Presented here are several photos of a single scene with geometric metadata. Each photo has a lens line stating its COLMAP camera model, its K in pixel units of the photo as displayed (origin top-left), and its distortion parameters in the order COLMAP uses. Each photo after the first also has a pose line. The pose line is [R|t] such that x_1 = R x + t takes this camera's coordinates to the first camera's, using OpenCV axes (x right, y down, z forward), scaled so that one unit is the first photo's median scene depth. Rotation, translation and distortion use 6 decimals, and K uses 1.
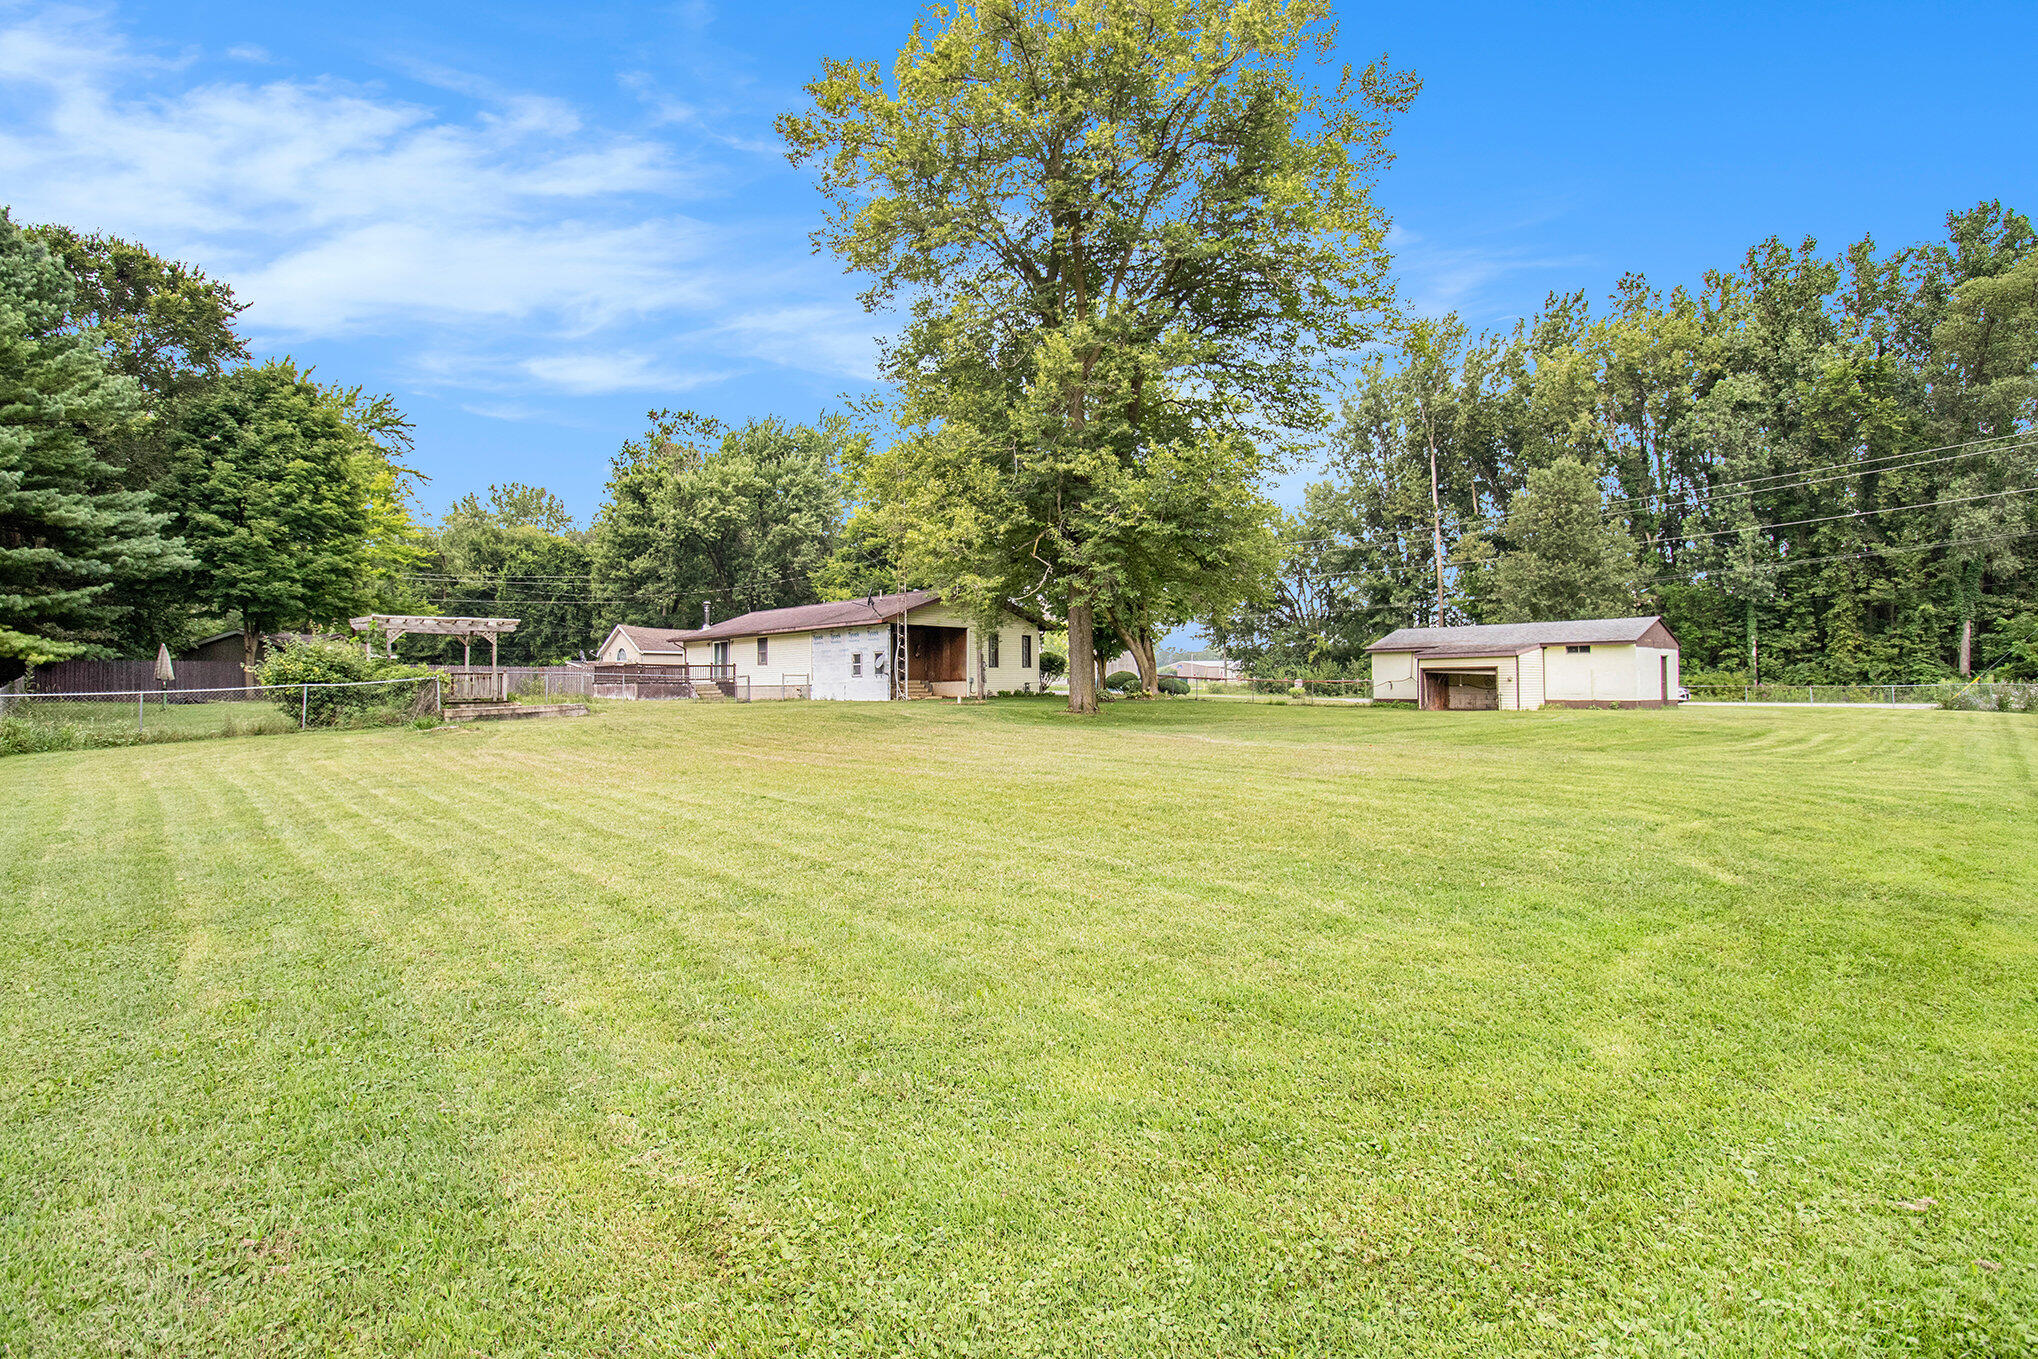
lens RADIAL K [[946.8, 0, 1013.4], [0, 946.8, 670.8], [0, 0, 1]] dist [0.001135, 0.000212]
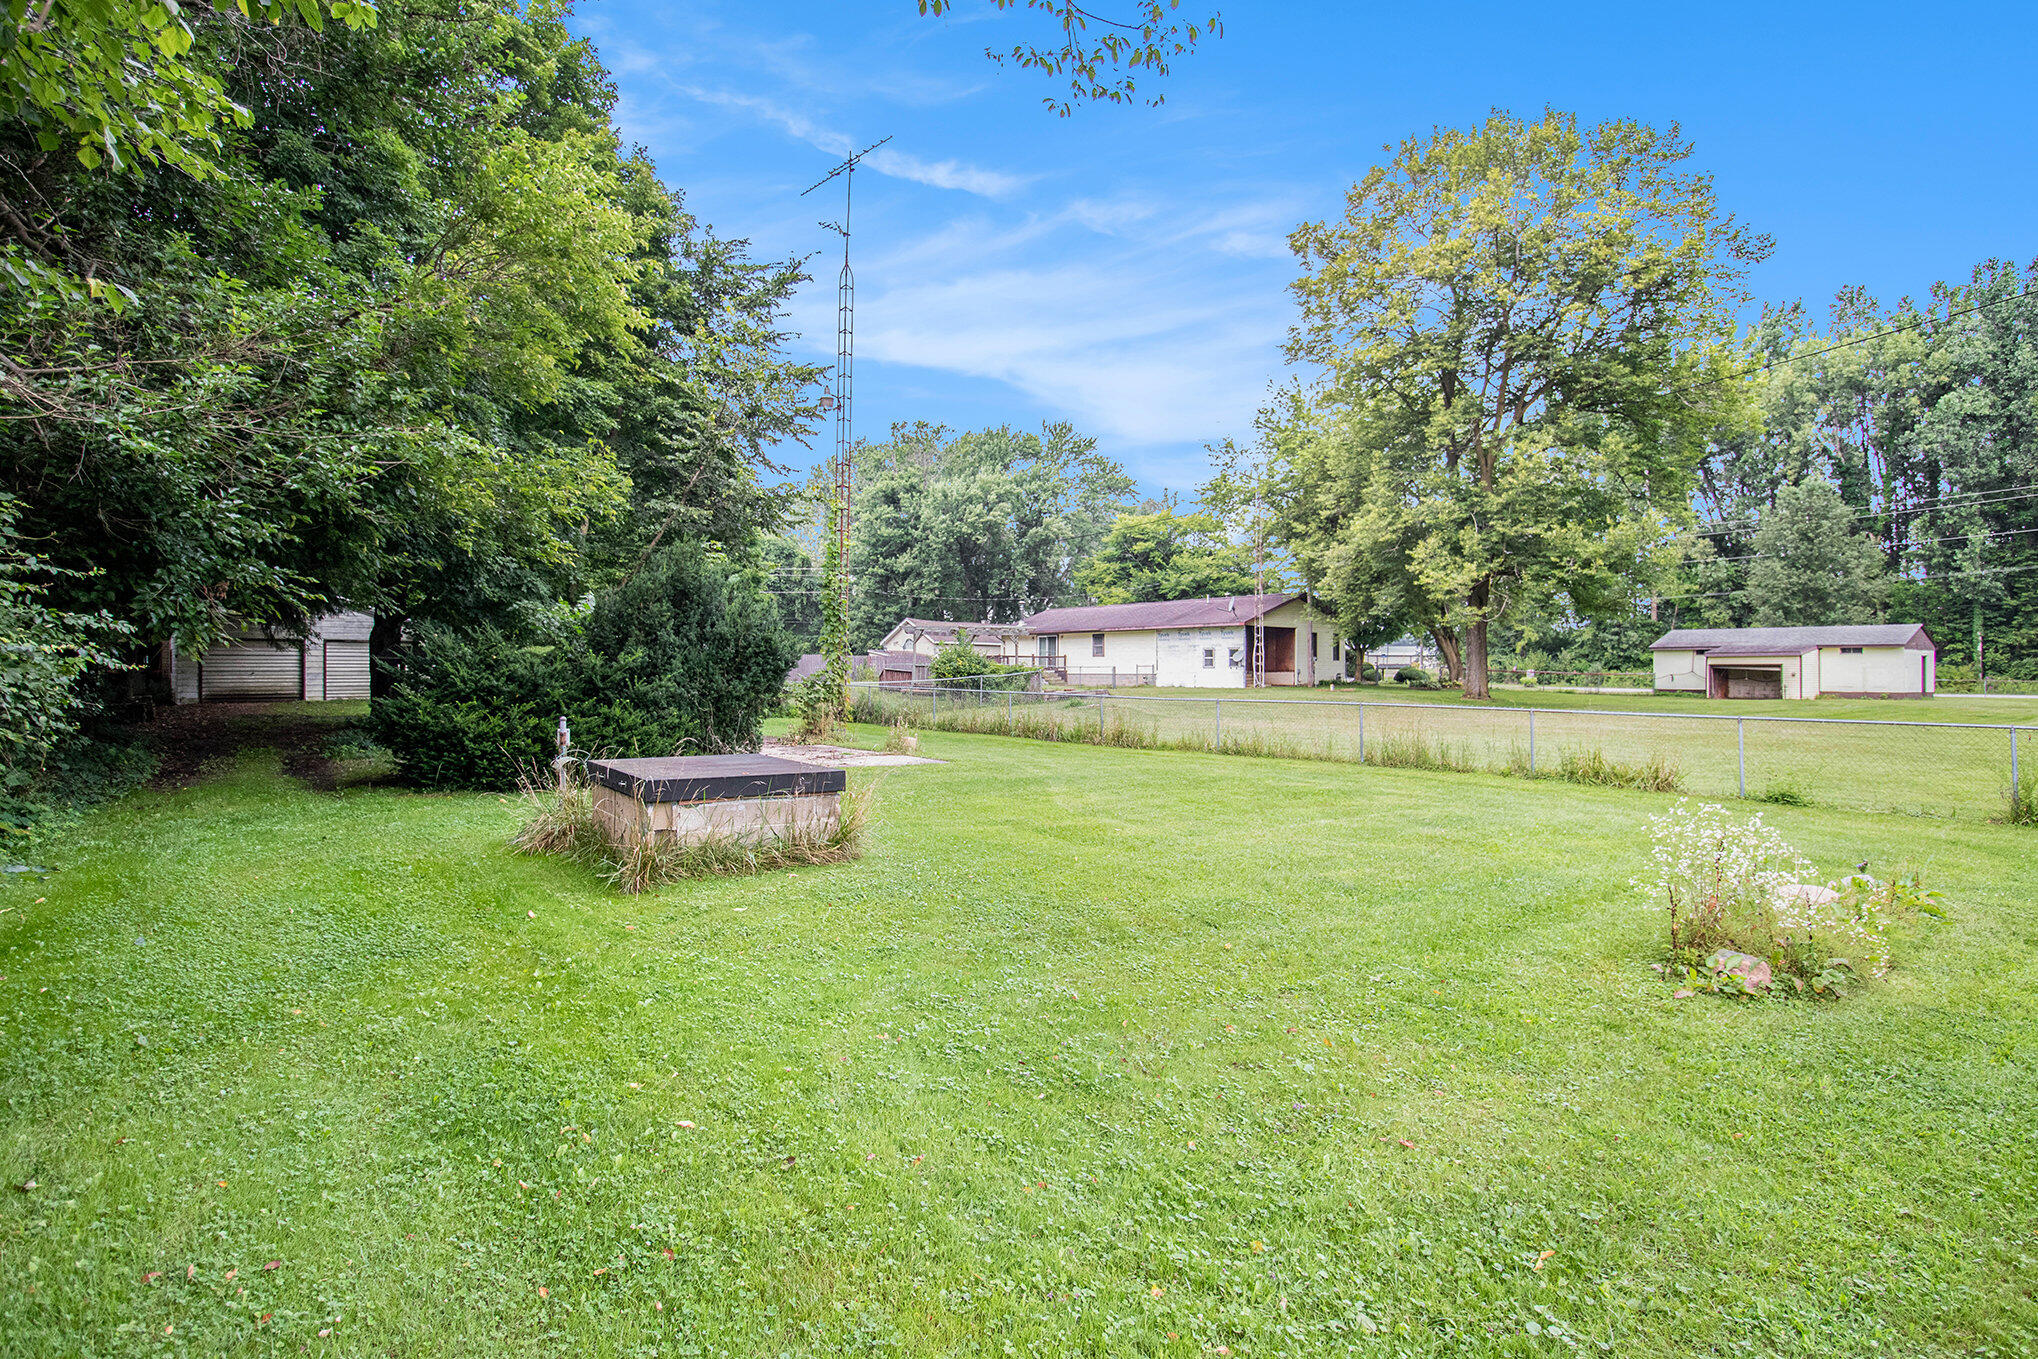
lens RADIAL K [[1014.8, 0, 1001.4], [0, 1014.8, 662.9], [0, 0, 1]] dist [0.012964, -0.000274]
pose [[0.997694, 0.005066, -0.067687, -0.260461], [-0.004379, 0.999937, 0.010296, -0.009676], [0.067735, -0.009976, 0.997653, -0.250810]]
